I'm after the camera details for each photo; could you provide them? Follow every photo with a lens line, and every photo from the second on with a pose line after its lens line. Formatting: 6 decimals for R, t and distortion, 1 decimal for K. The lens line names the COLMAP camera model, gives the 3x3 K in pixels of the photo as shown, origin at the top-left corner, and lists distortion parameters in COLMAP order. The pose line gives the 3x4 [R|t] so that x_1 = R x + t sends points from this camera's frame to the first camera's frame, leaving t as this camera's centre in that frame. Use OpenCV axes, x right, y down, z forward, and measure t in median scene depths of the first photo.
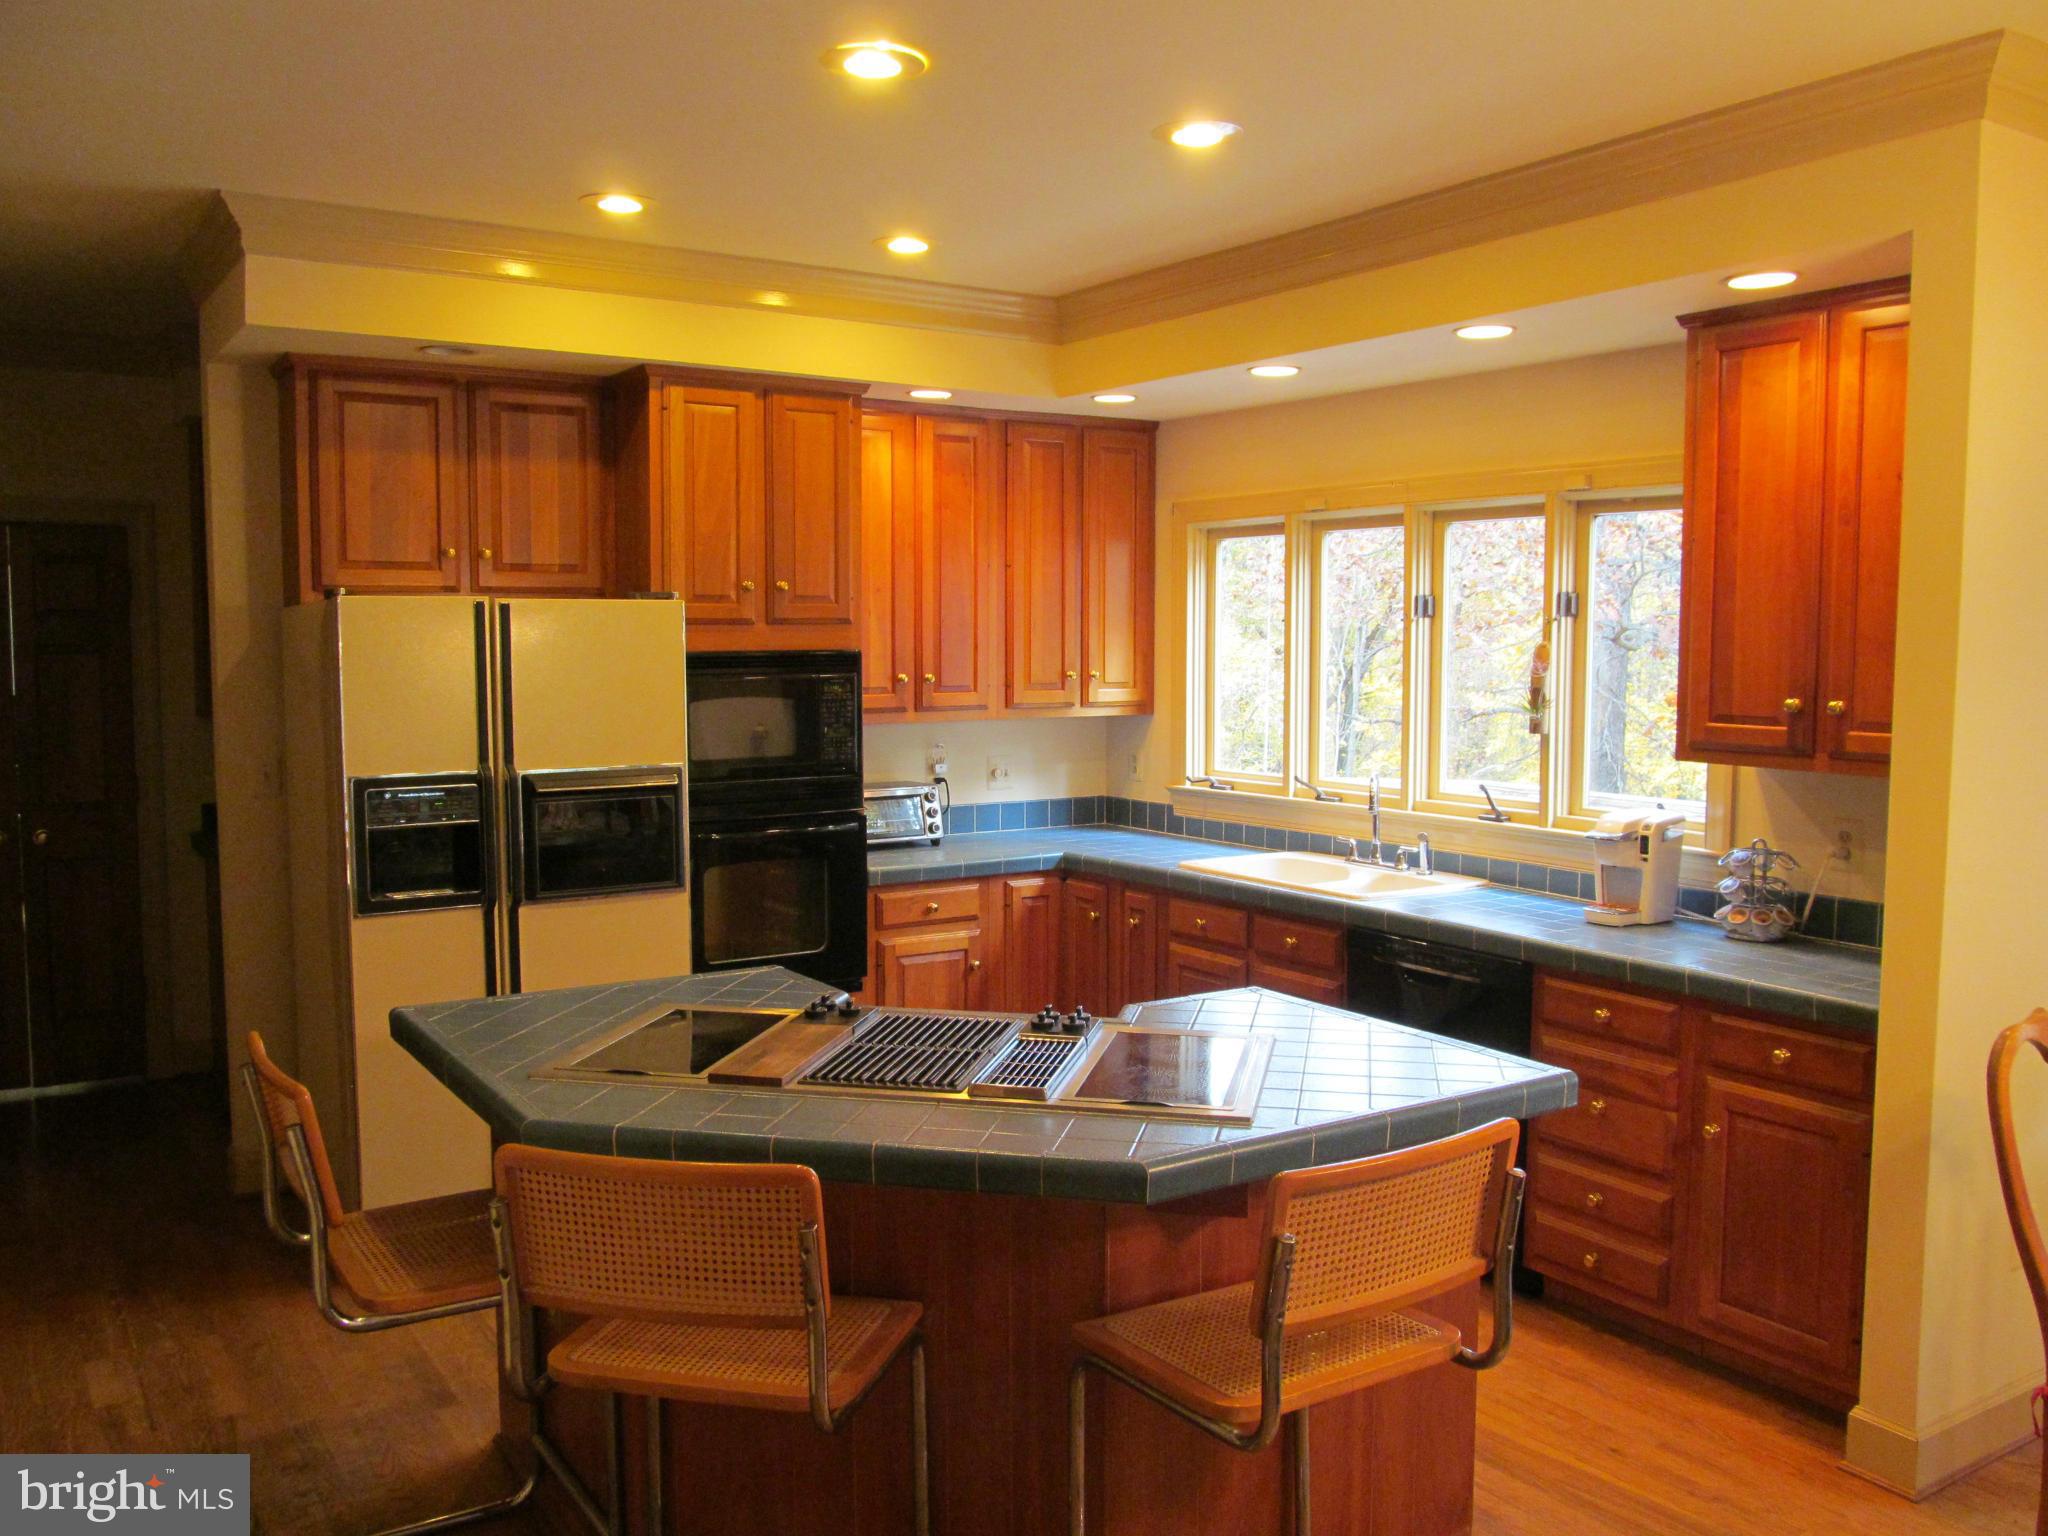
lens RADIAL K [[1687.6, 0, 1017.5], [0, 1687.6, 763.4], [0, 0, 1]] dist [-0.016968, -0.001666]
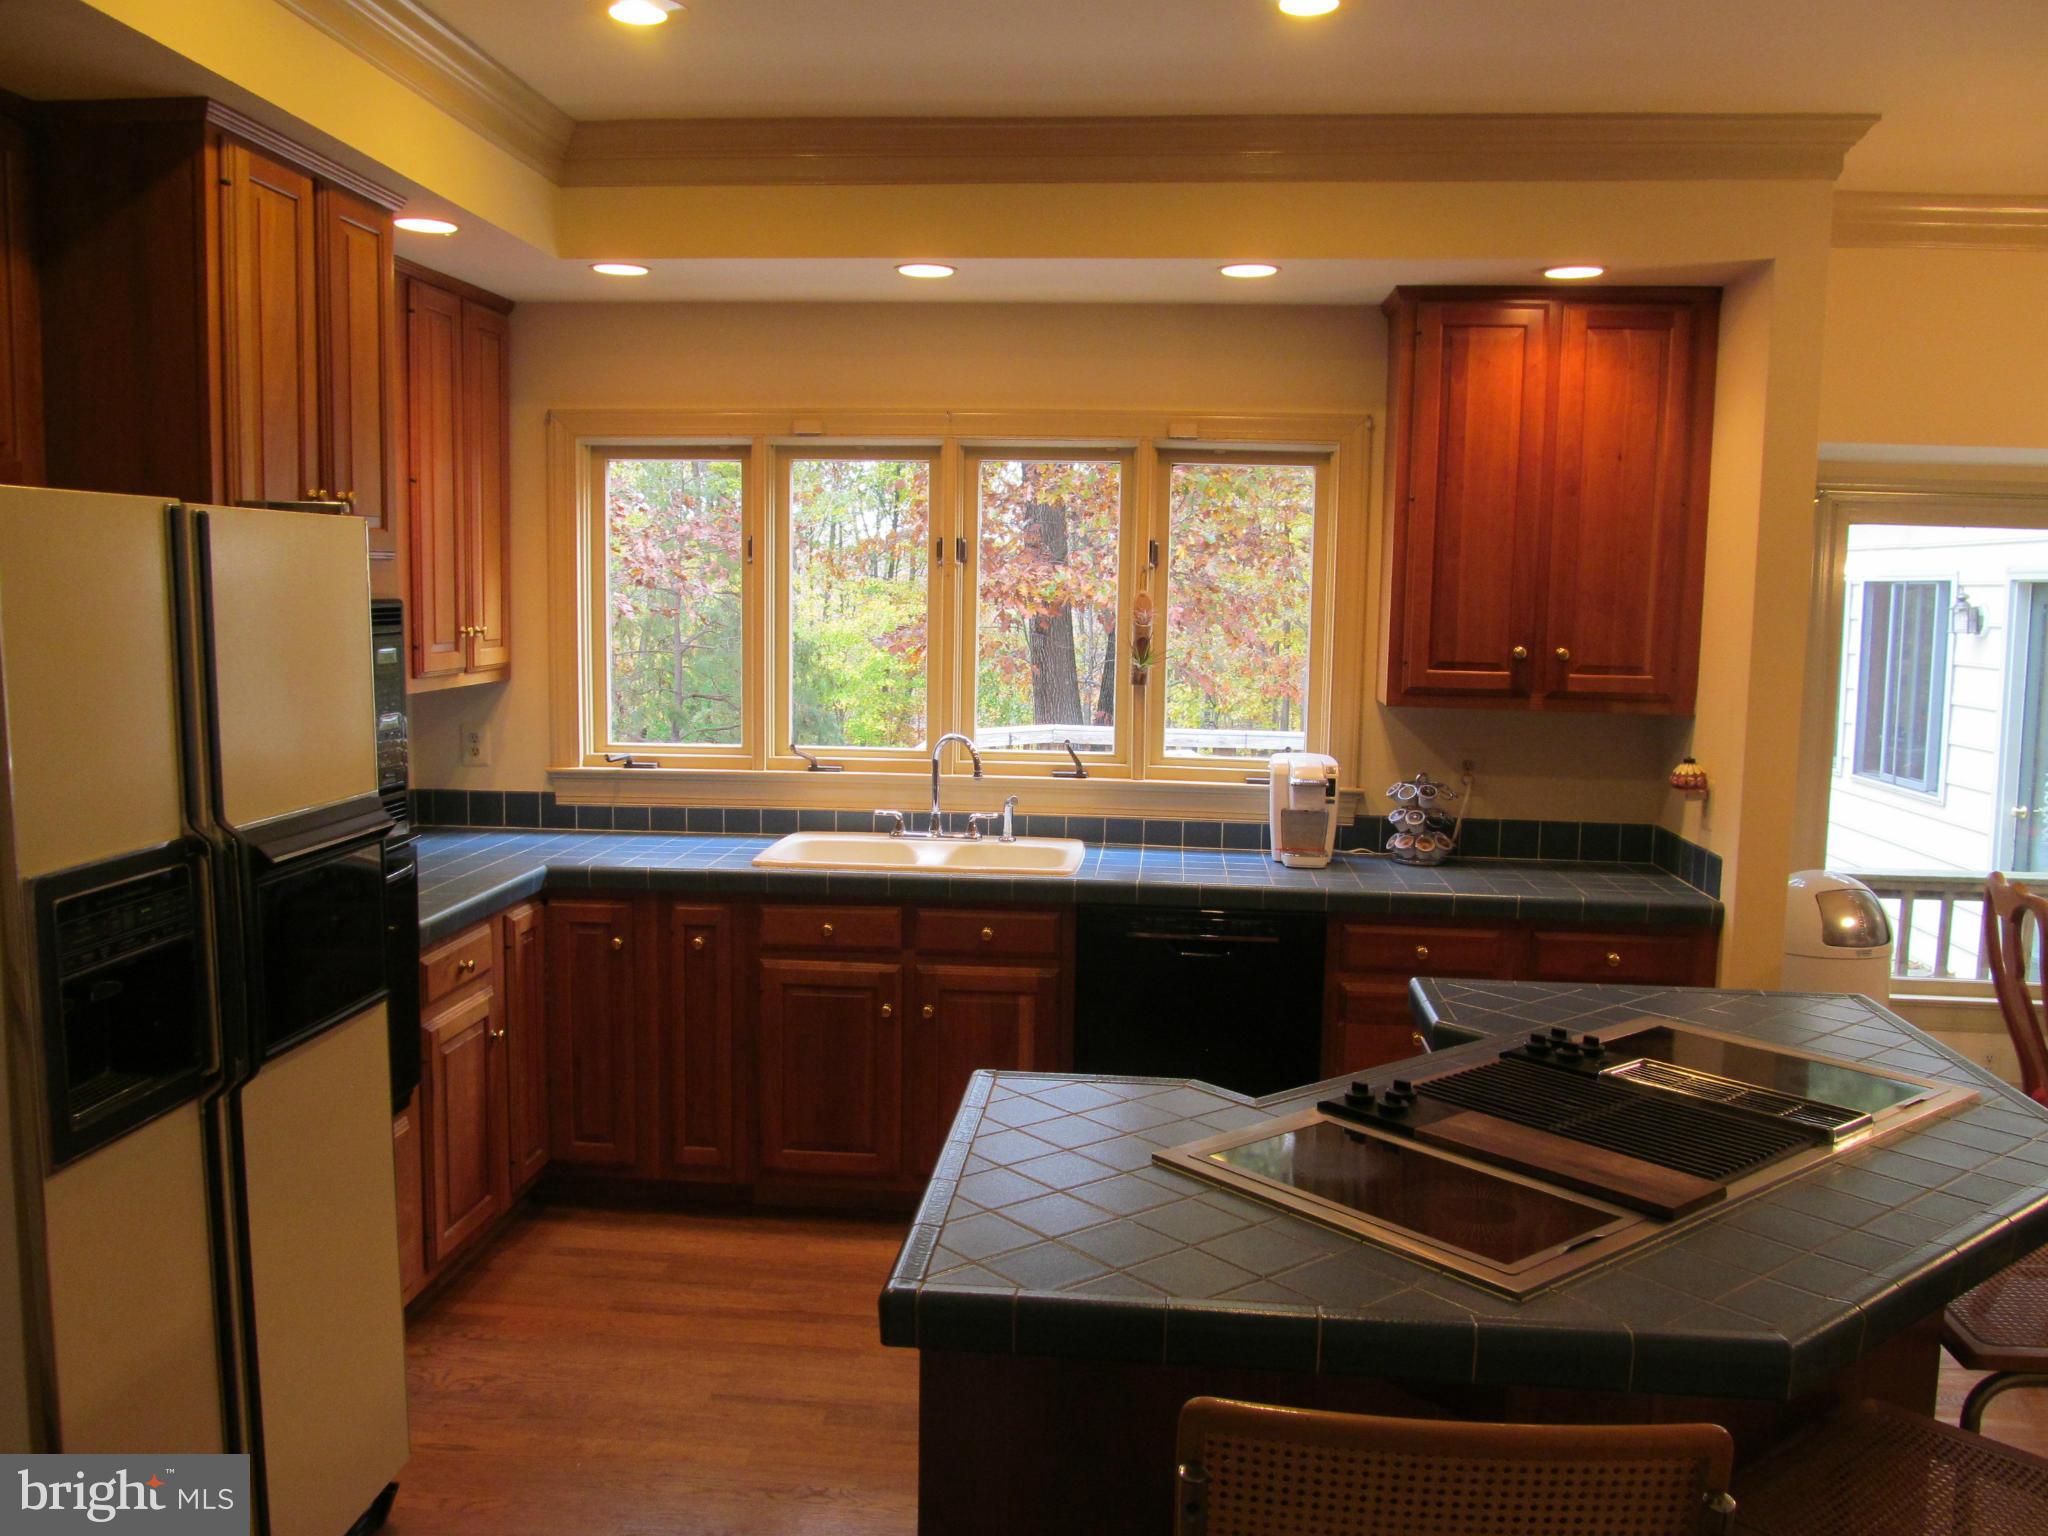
lens RADIAL K [[1687.6, 0, 1015.5], [0, 1687.6, 767.8], [0, 0, 1]] dist [-0.016968, -0.001666]
pose [[0.635285, -0.075642, 0.768564, -0.478223], [0.046642, 0.997133, 0.059584, -0.030620], [-0.770868, -0.002006, 0.636992, 0.410762]]
